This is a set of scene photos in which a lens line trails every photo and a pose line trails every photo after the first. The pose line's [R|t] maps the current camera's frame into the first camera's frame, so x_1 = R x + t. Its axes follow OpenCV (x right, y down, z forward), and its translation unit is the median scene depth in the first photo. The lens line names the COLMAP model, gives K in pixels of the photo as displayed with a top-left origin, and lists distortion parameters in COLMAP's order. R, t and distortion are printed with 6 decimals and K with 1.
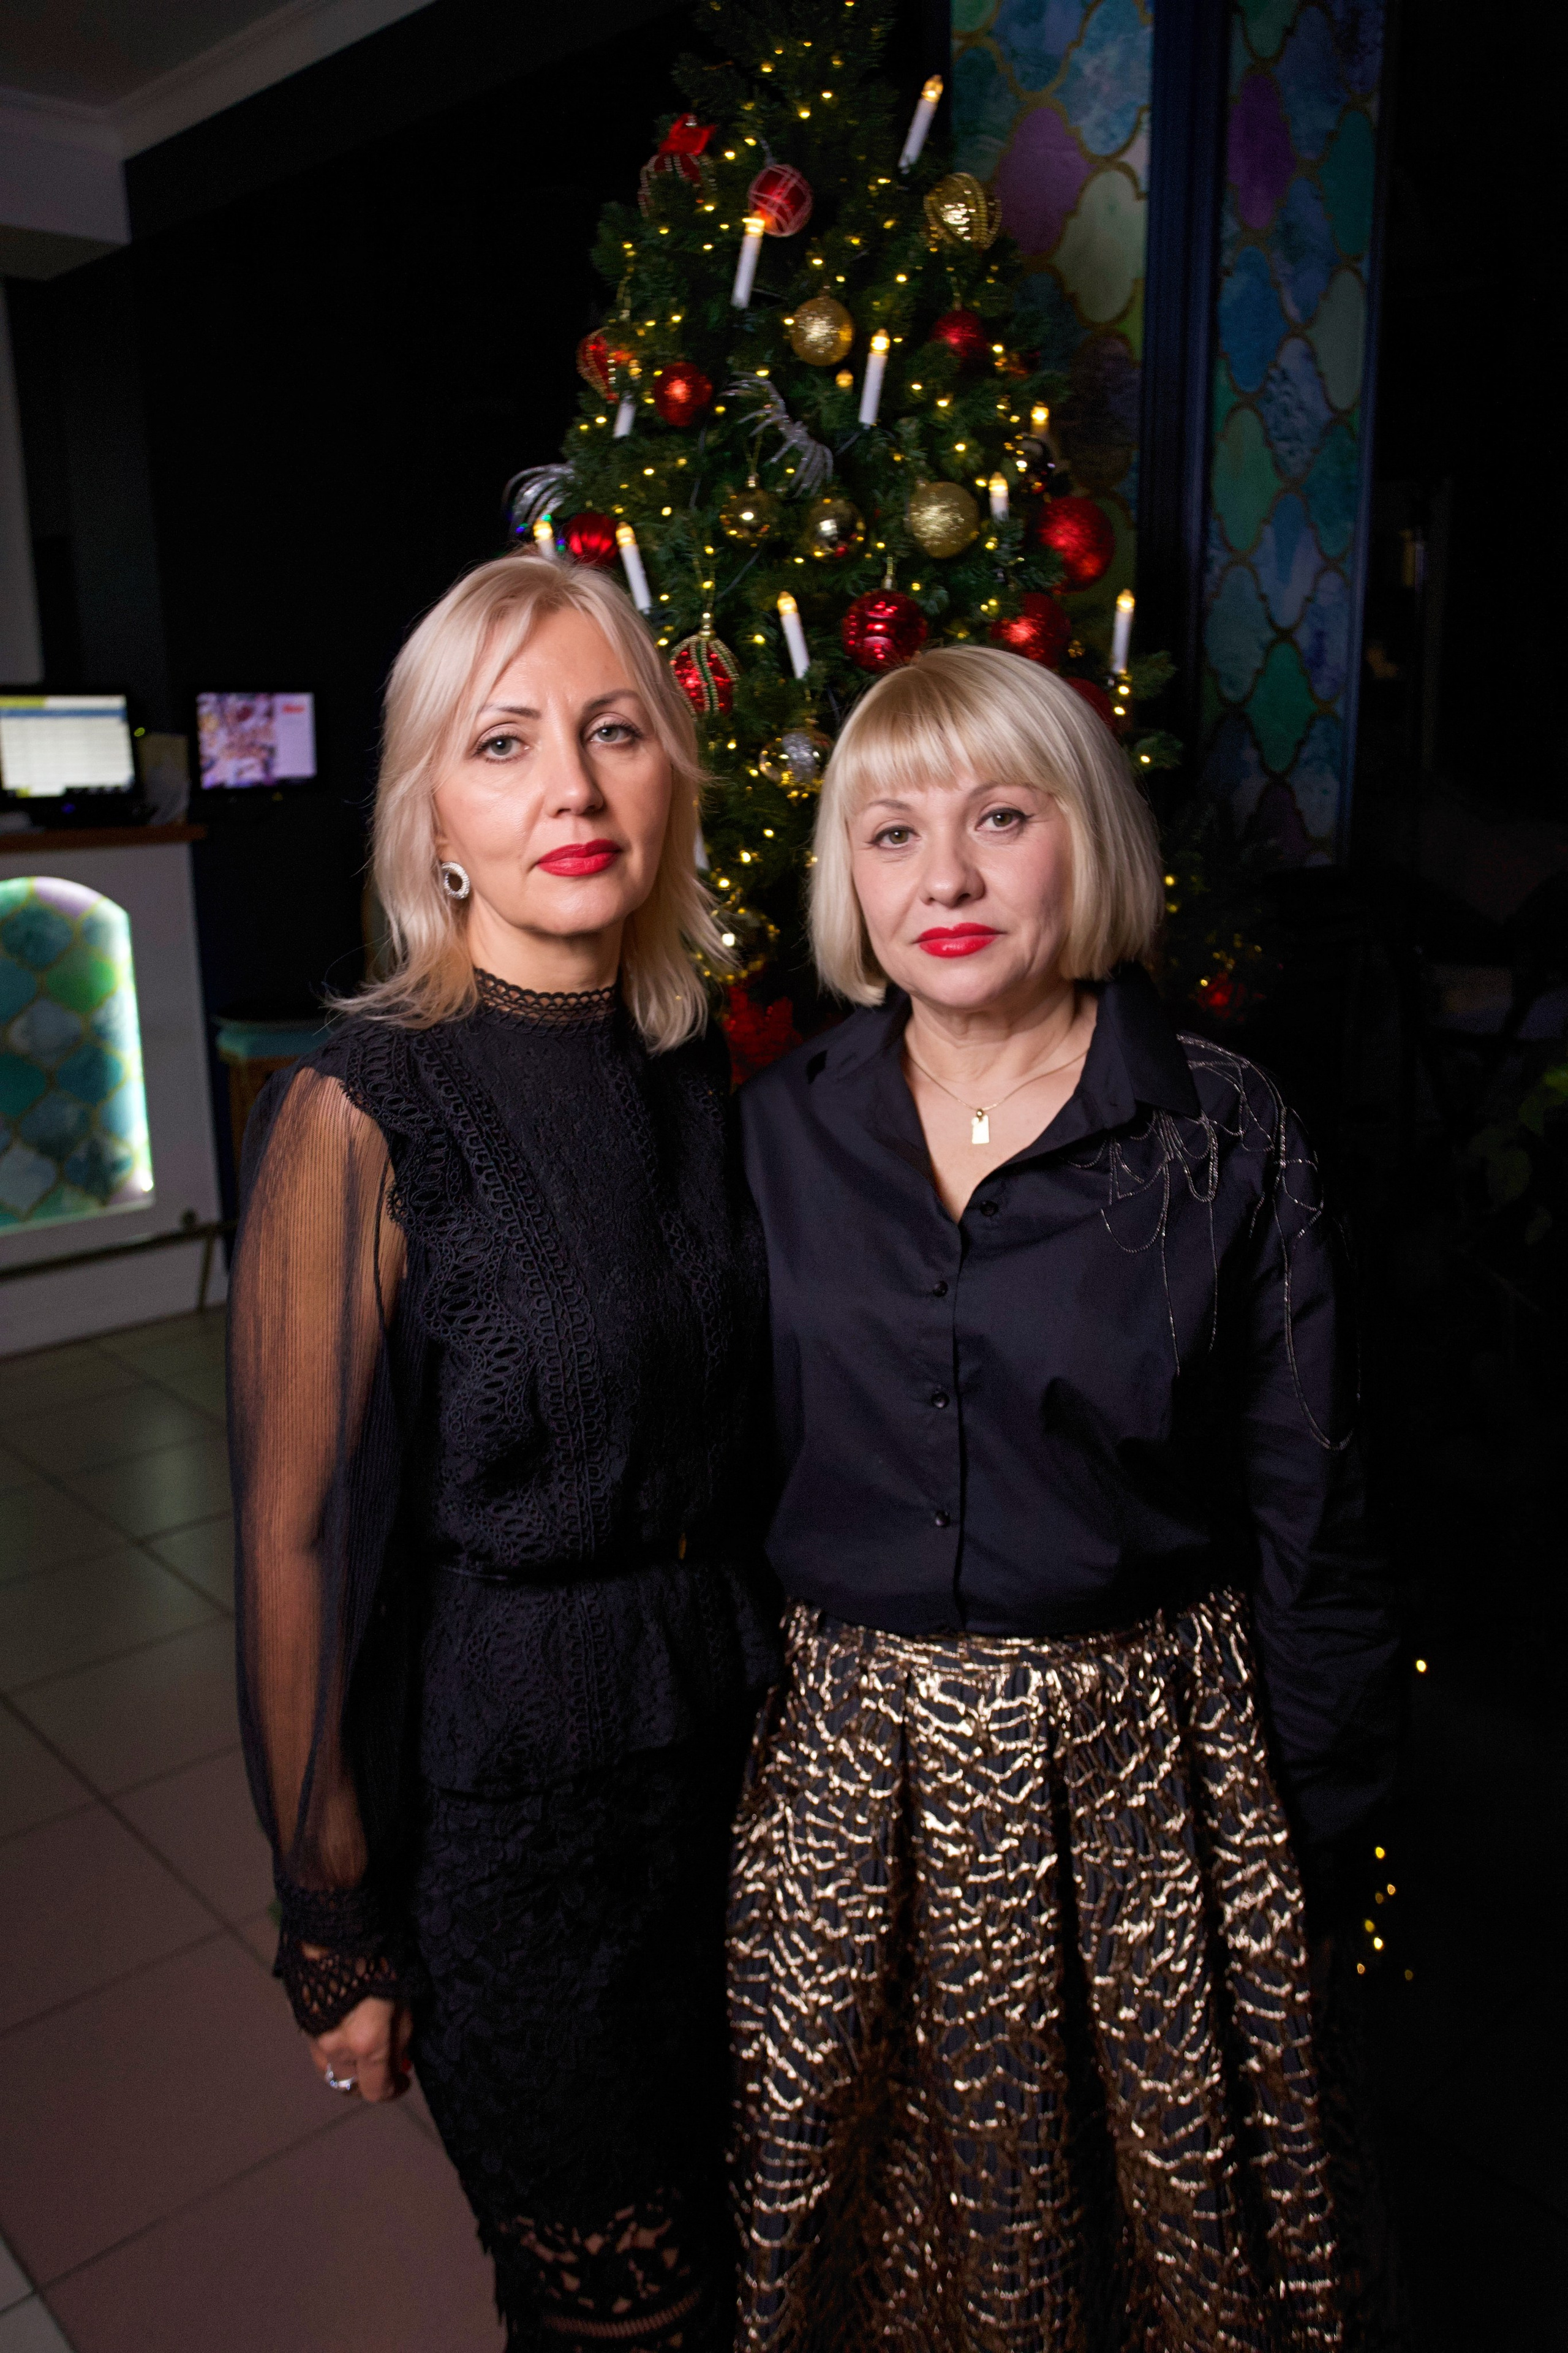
lens RADIAL K [[1900.2, 0, 782.8], [0, 1900.2, 1148.4], [0, 0, 1]] dist [-0.014324, 0.058357]
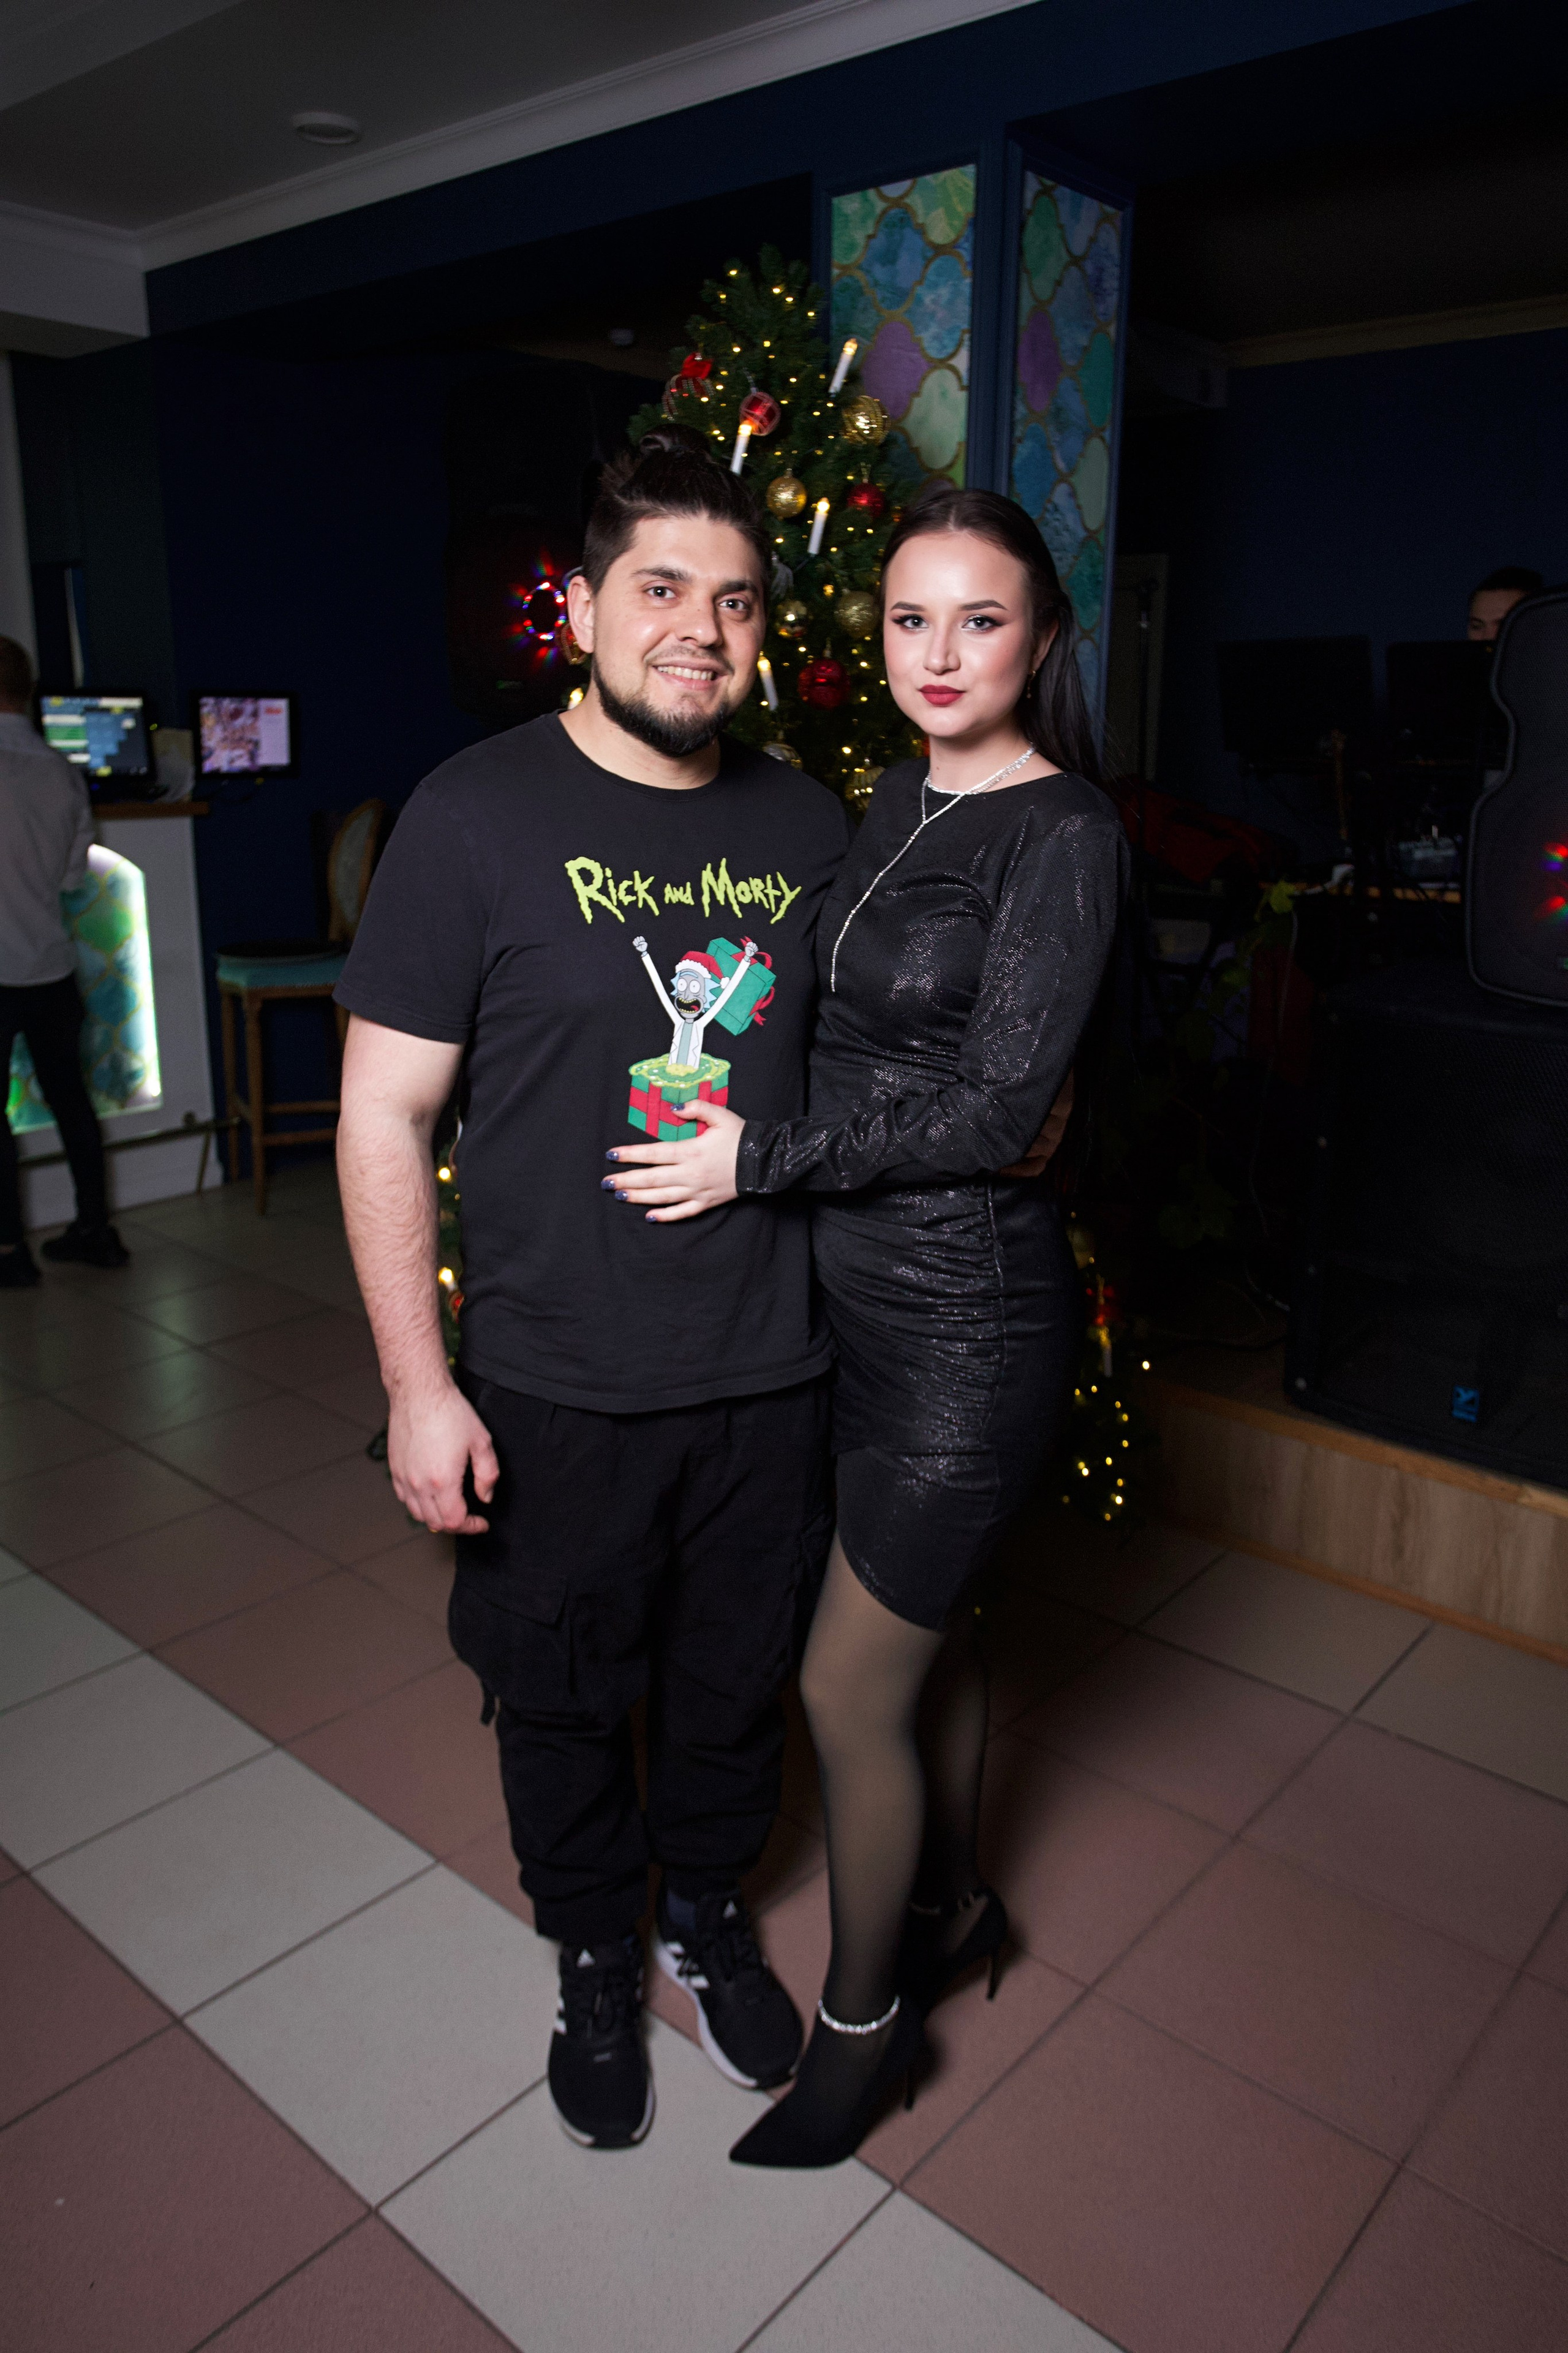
lens RADIAL K [[1700.0, 0, 788.9], [0, 1700.0, 1140.5], [0, 0, 1]] dist [-0.022467, 0.037211]
pose [[0.992908, -0.006574, 0.118700, -0.103238], [0.004269, 0.999798, 0.019663, 0.060094], [-0.118806, -0.019017, 0.992735, -0.298705]]
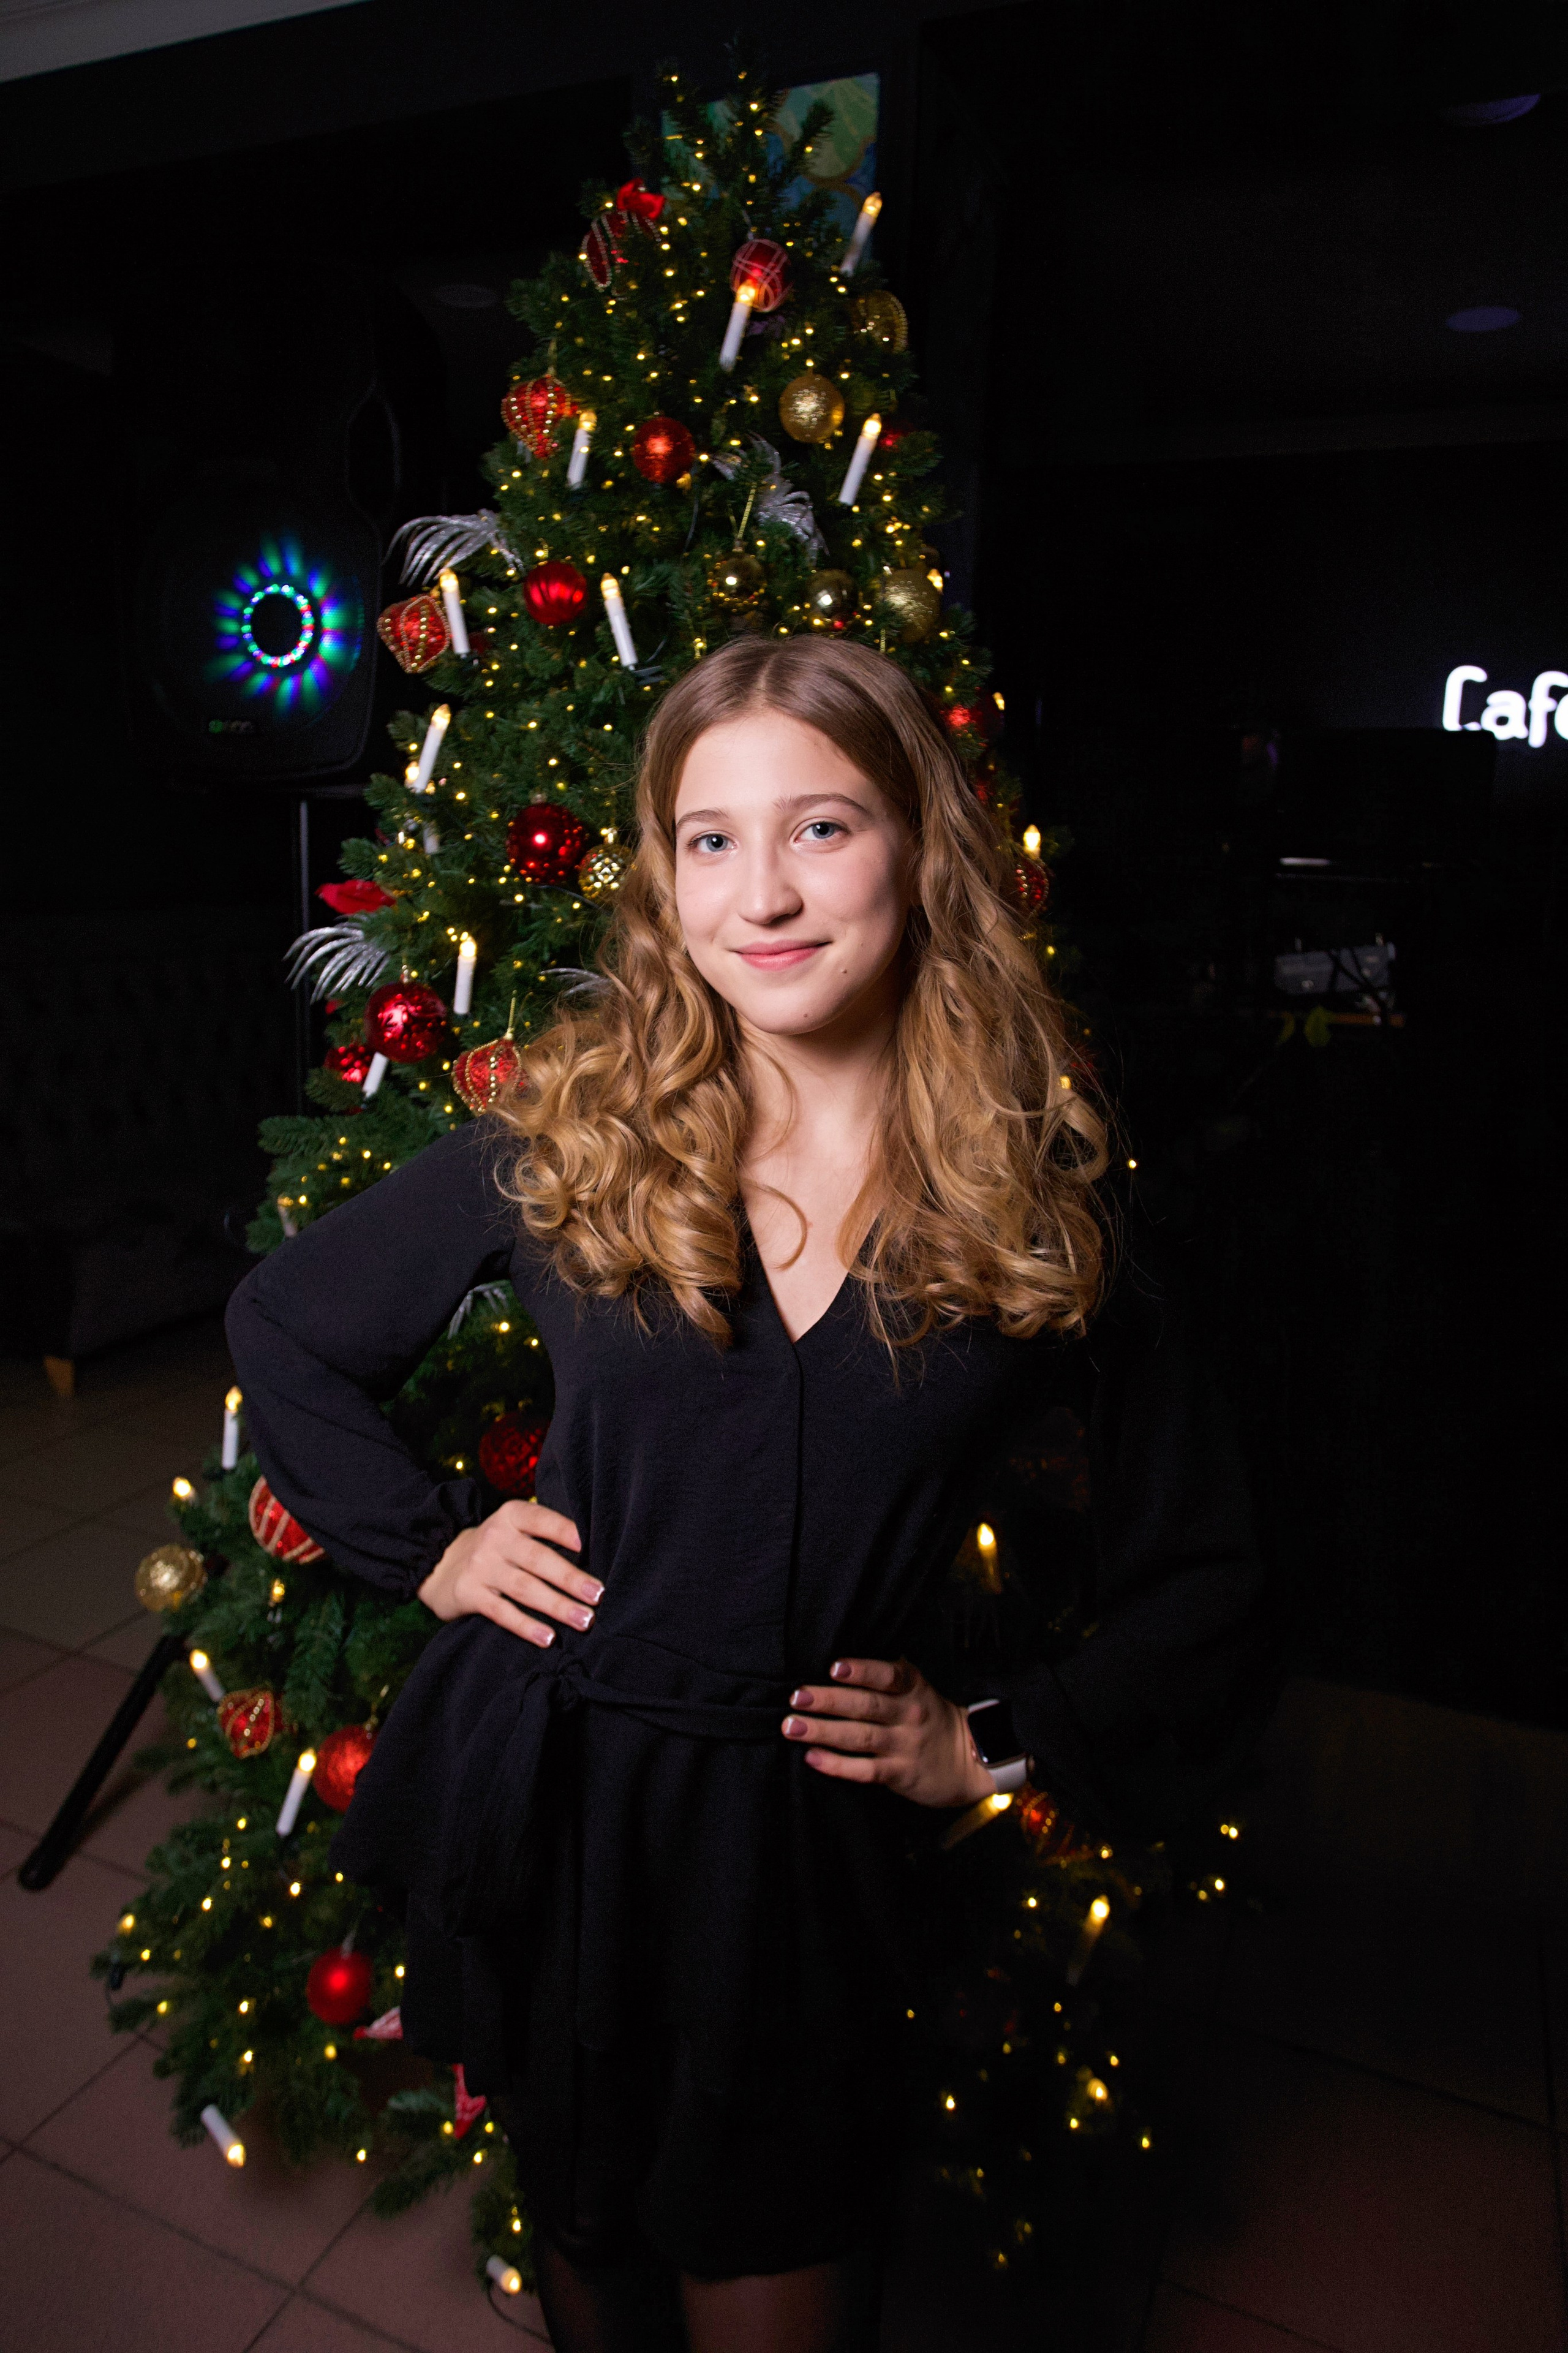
lens RADIAL K [[1550.0, 0, 779.1], [0, 1550.0, 1146.3], [0, 0, 1]] dist [-0.038904, 0.037485]
pose [[0.912222, -0.035562, 0.408150, -0.232692], [0.050347, 0.998405, -0.025537, -0.012183], [-0.406590, 0.043845, 0.912558, 0.187728]]
